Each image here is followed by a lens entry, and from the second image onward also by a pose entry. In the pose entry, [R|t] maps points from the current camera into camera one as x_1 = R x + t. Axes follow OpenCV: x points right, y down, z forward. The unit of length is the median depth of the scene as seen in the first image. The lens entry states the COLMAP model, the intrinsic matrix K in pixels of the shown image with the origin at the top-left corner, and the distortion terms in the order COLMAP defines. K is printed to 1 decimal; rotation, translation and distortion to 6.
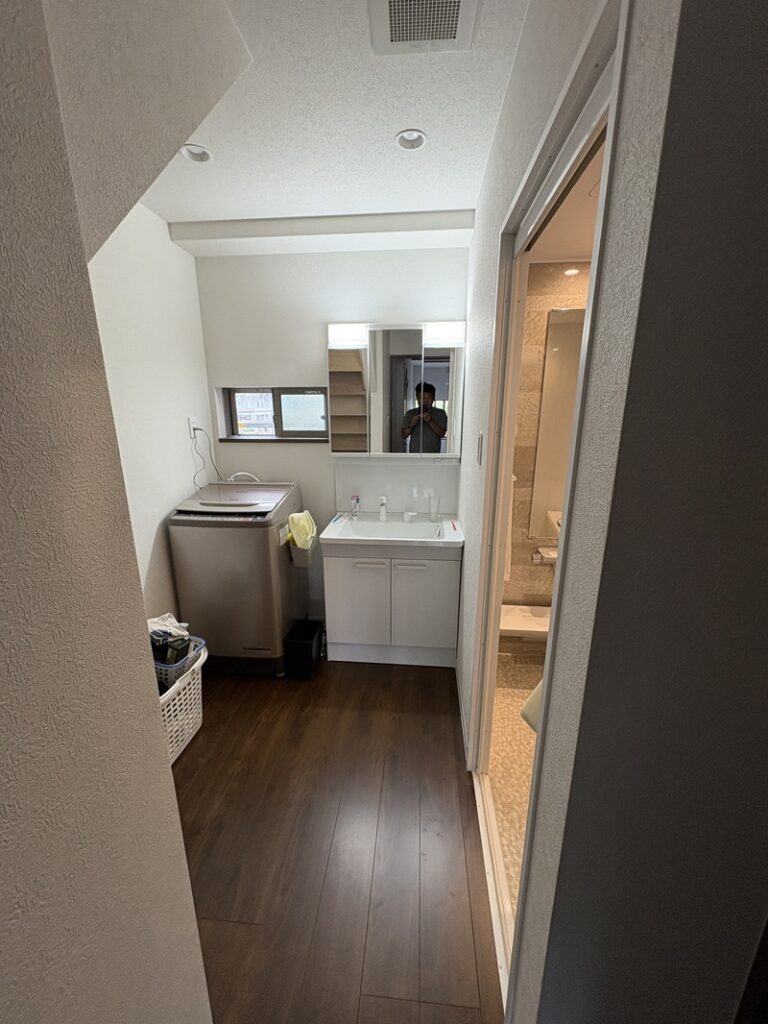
lens RADIAL K [[409.5, 0, 382.3], [0, 409.5, 515.4], [0, 0, 1]] dist [0.001669, -0.000269]
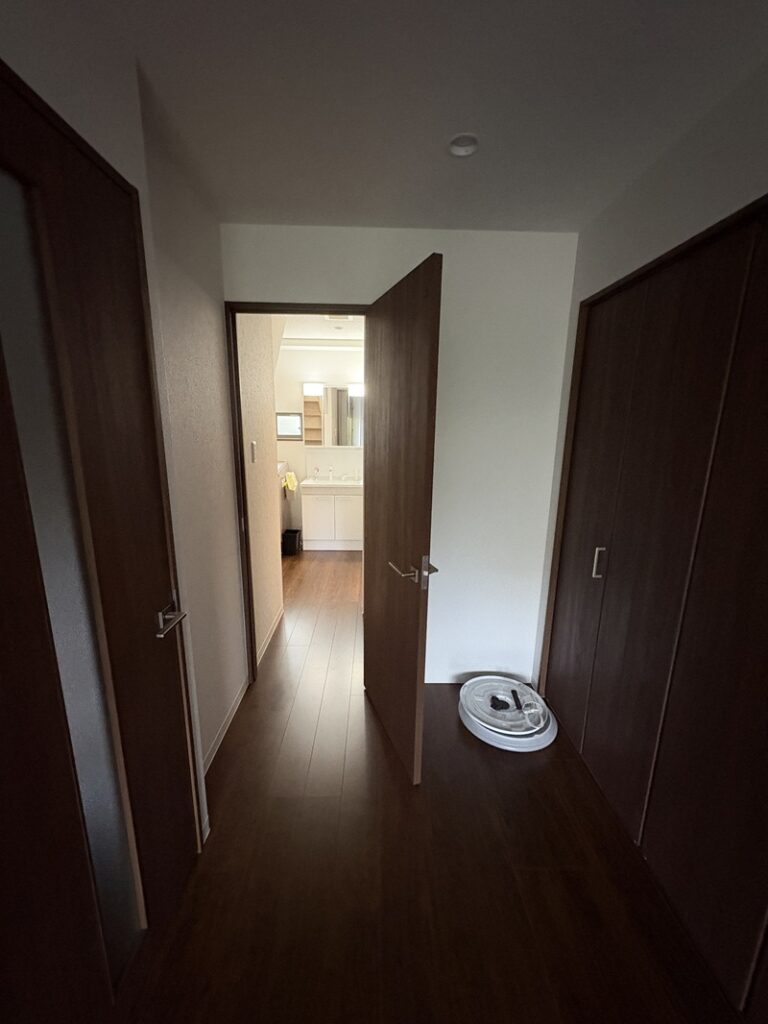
lens RADIAL K [[409.5, 0, 382.3], [0, 409.5, 515.4], [0, 0, 1]] dist [0.001669, -0.000269]
pose [[0.993689, -0.004476, 0.112083, 0.026489], [0.008430, 0.999358, -0.034830, 0.259071], [-0.111855, 0.035555, 0.993088, -1.011786]]
